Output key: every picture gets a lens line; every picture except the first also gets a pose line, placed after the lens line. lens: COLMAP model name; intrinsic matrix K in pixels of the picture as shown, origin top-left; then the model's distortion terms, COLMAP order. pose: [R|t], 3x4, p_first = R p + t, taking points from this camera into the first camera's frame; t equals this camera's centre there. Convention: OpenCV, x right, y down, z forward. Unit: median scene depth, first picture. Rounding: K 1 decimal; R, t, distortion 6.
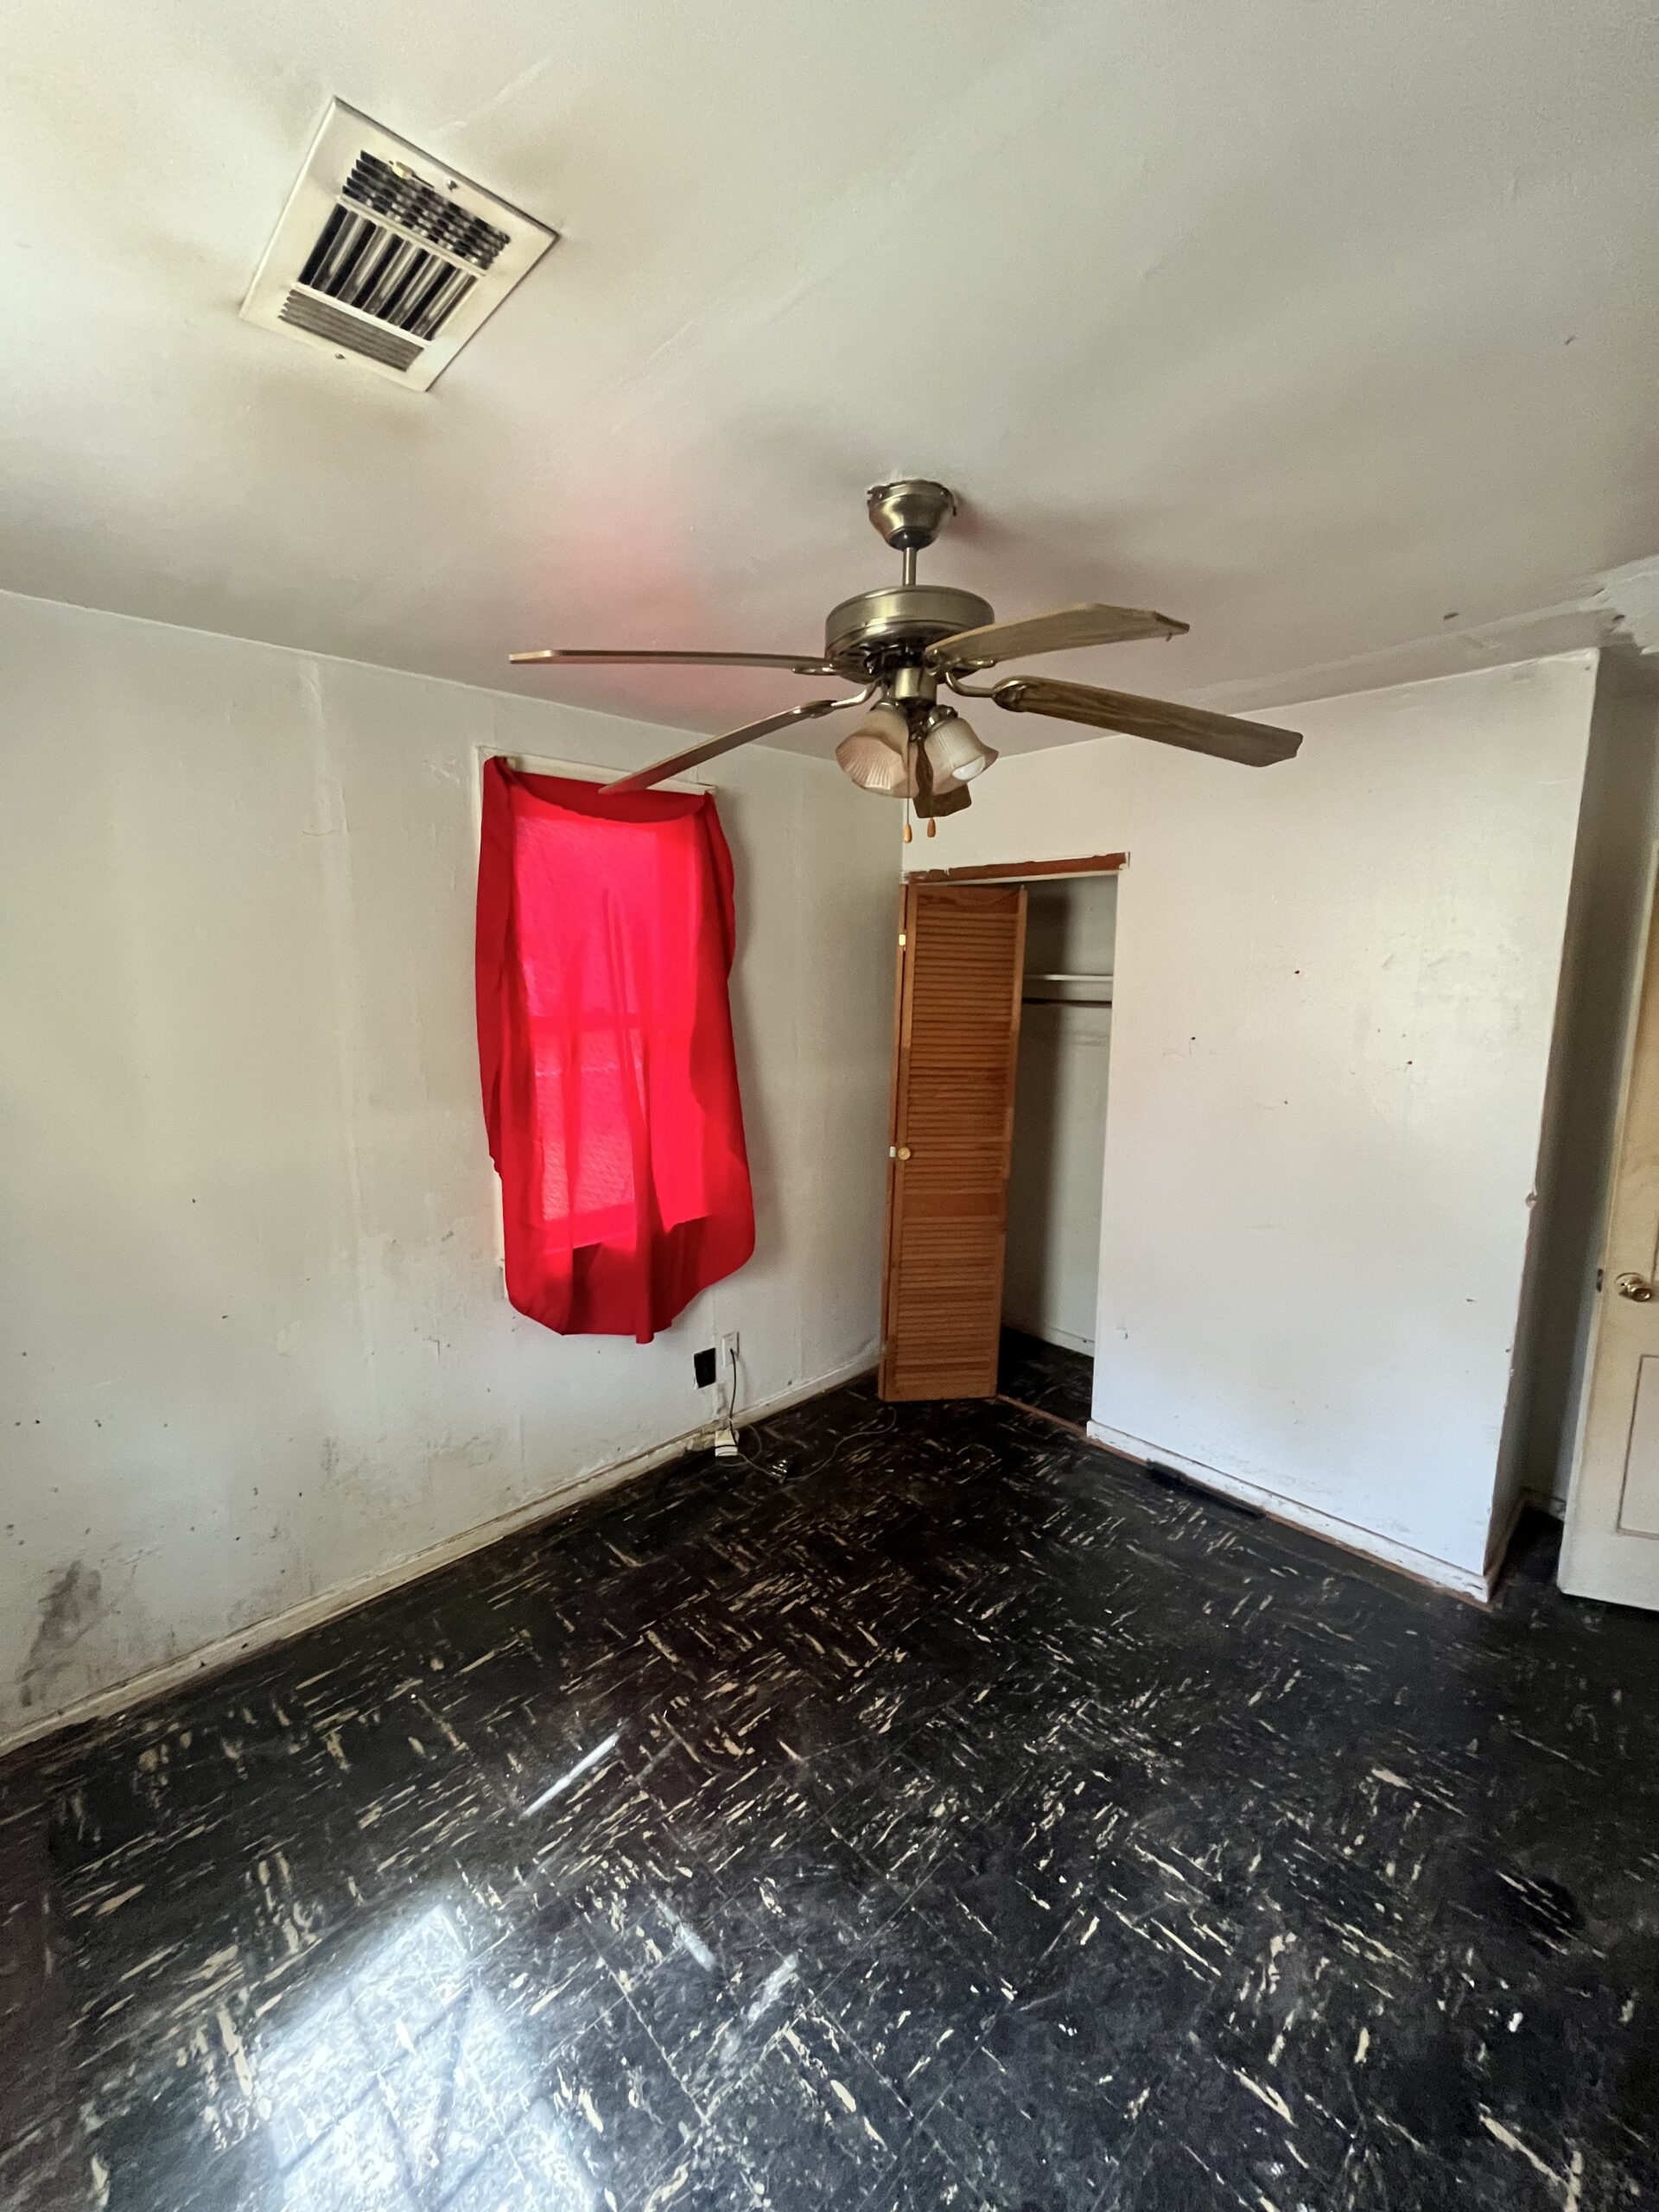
lens RADIAL K [[893.4, 0, 831.0], [0, 893.4, 1099.9], [0, 0, 1]] dist [-0.004245, 0.000725]
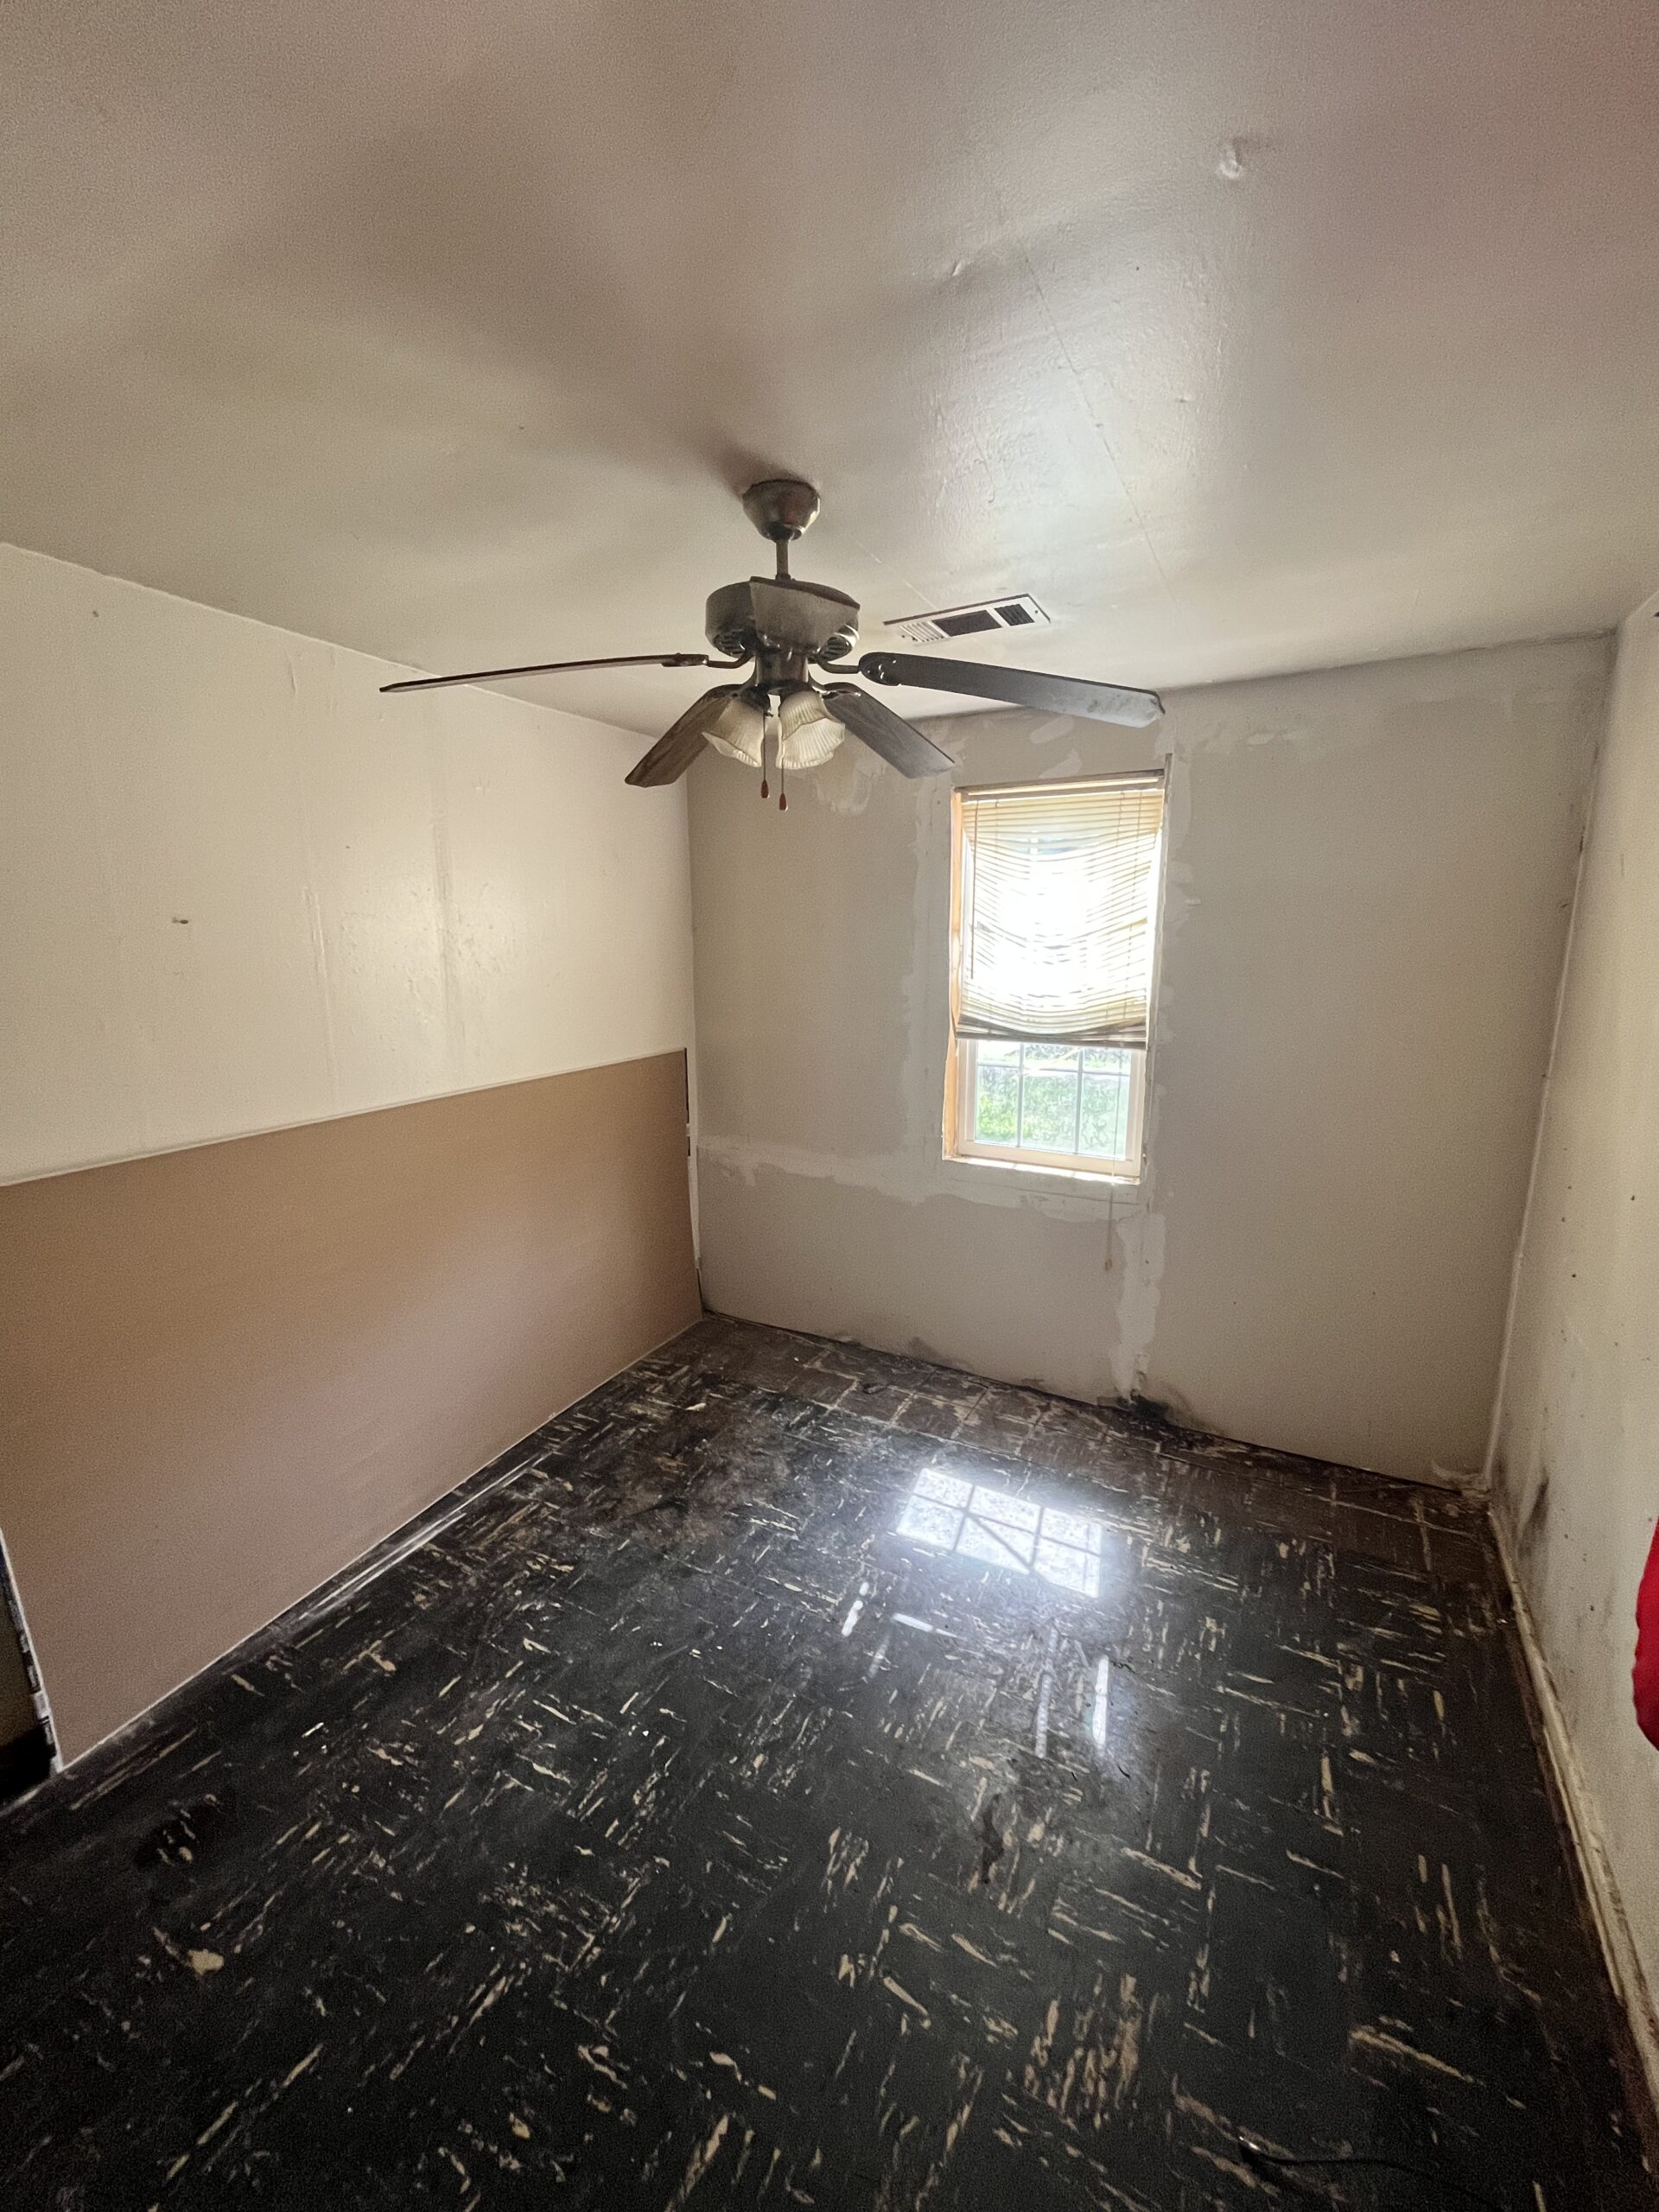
lens RADIAL K [[893.4, 0, 827.3], [0, 893.4, 1105.2], [0, 0, 1]] dist [-0.004245, 0.000725]
pose [[-0.952535, 0.058770, -0.298704, 0.296686], [-0.043961, 0.944350, 0.325990, -0.234422], [0.301239, 0.323648, -0.896943, 1.636873]]
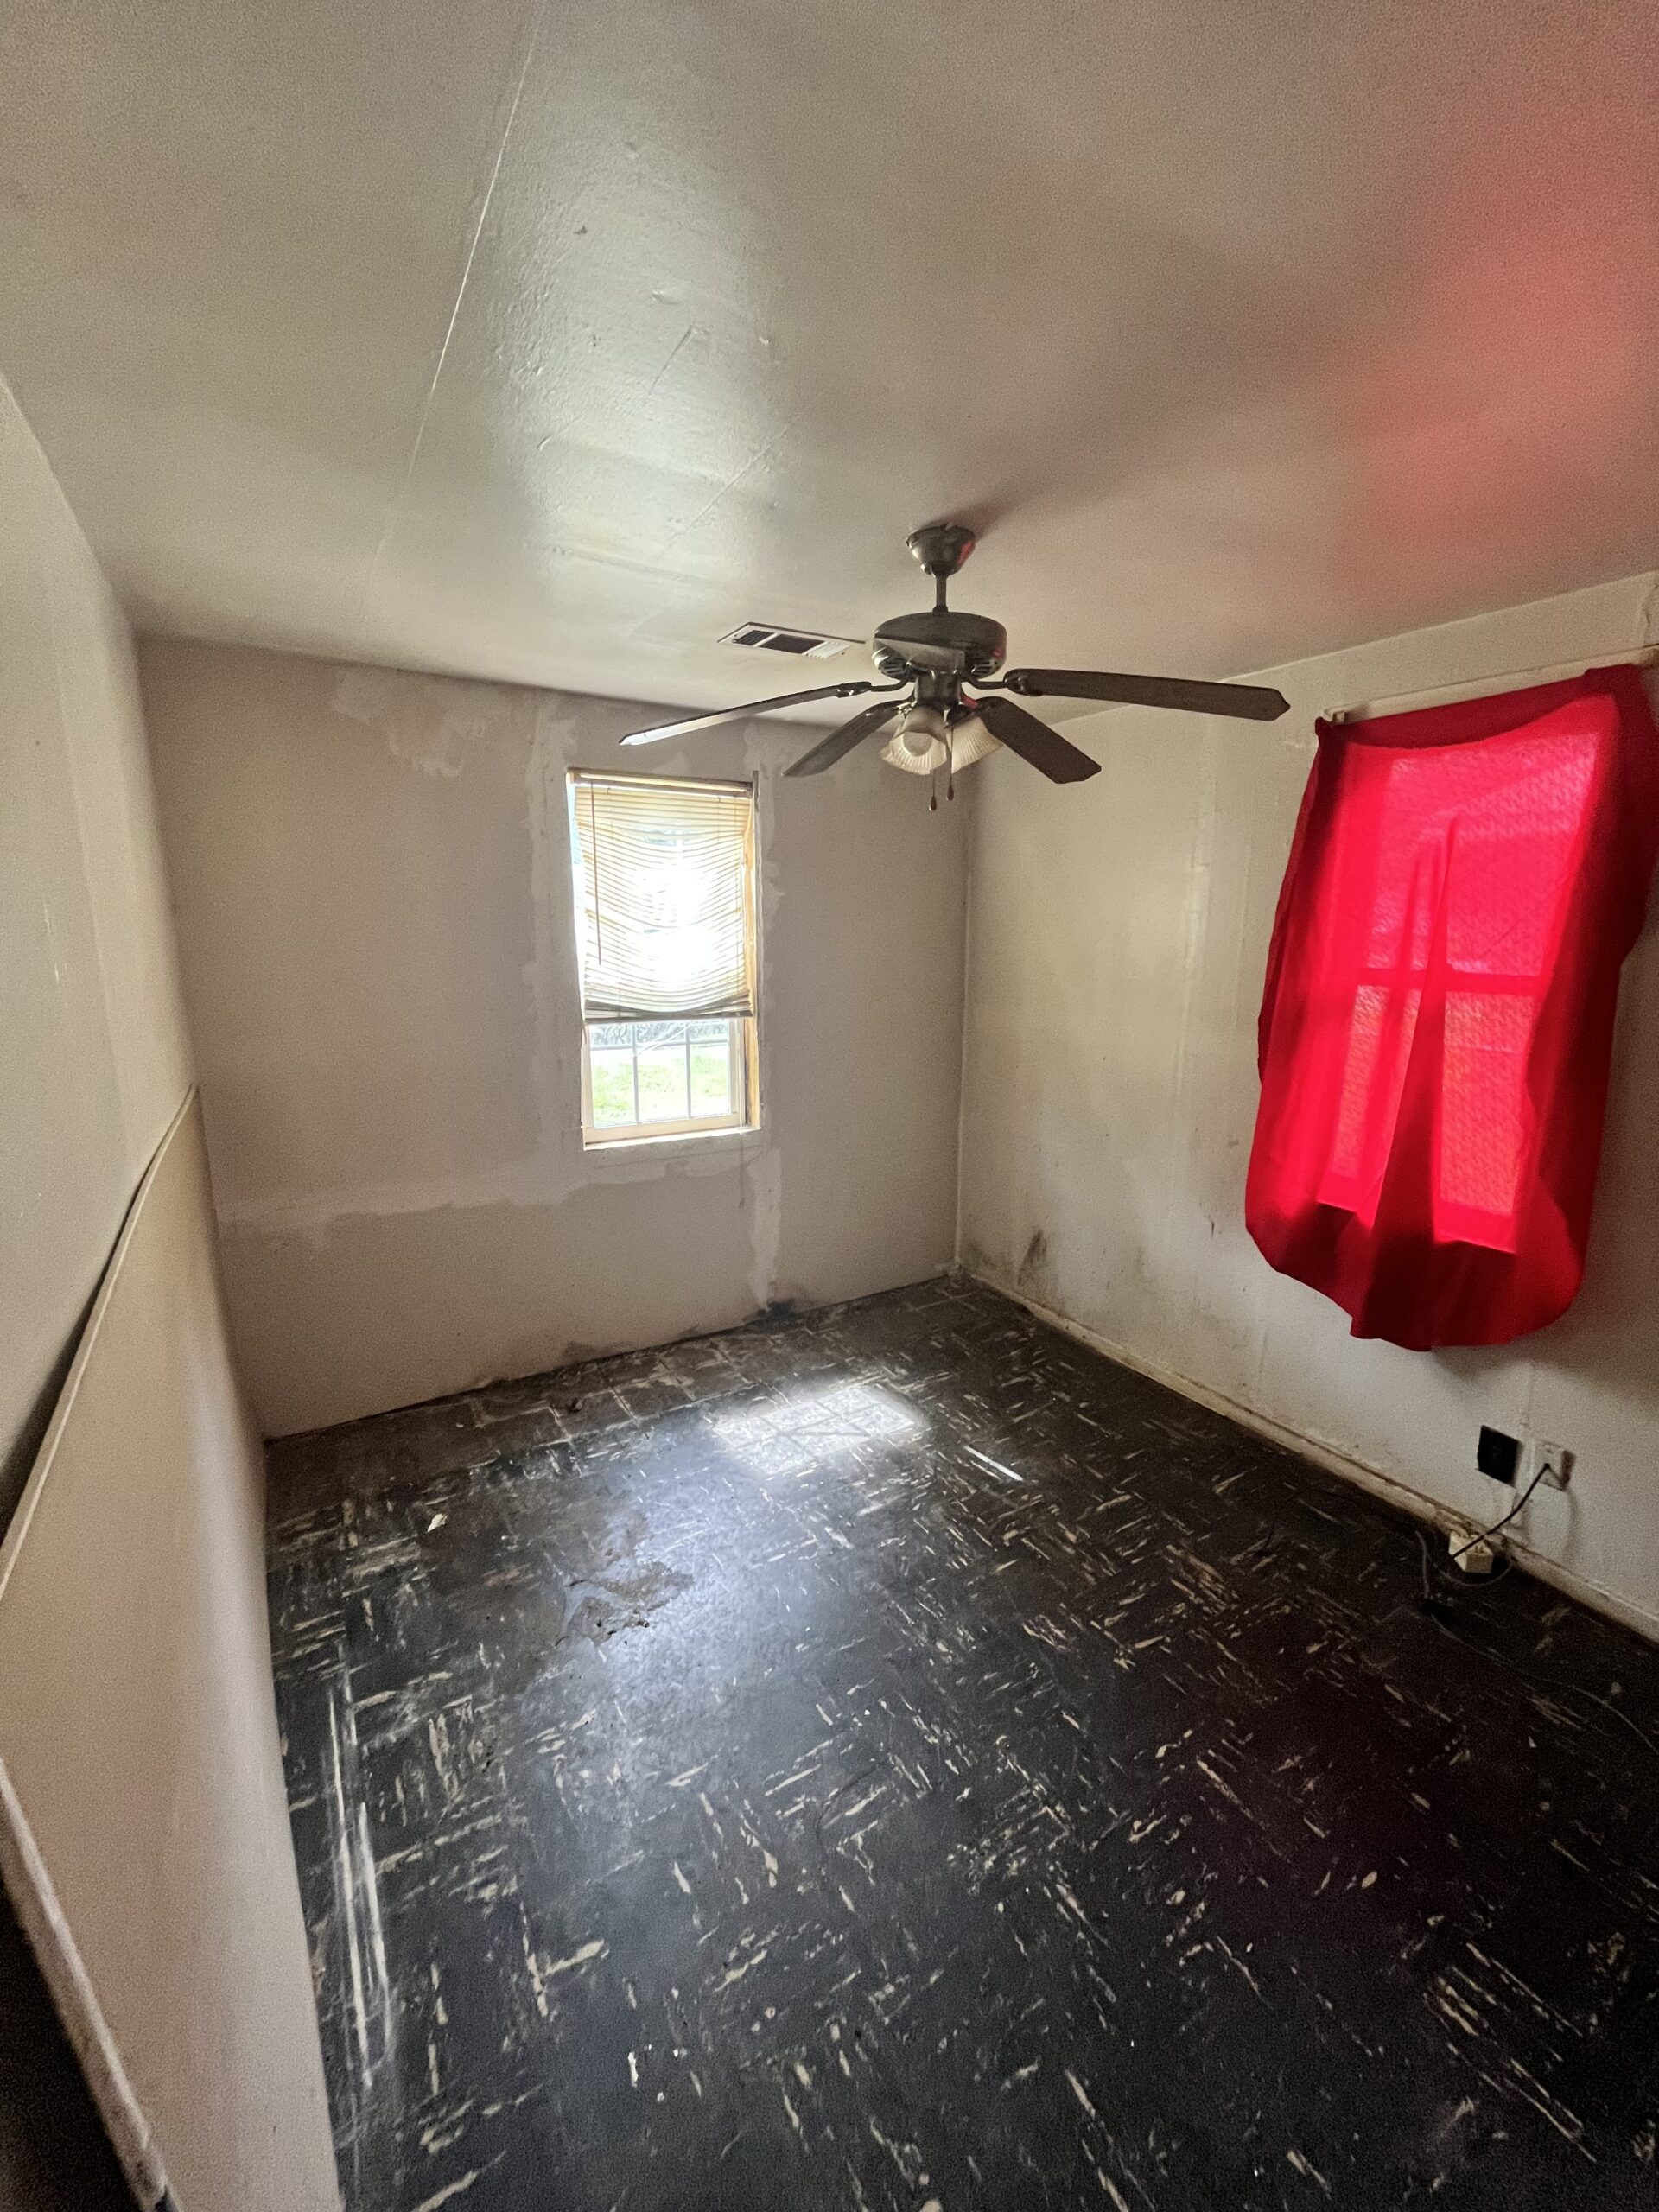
lens RADIAL K [[893.4, 0, 828.7], [0, 893.4, 1105.1], [0, 0, 1]] dist [-0.004245, 0.000725]
pose [[-0.223606, 0.196414, -0.954684, 1.086872], [-0.151818, 0.960511, 0.233172, -0.123416], [0.962783, 0.197077, -0.184957, 0.903390]]
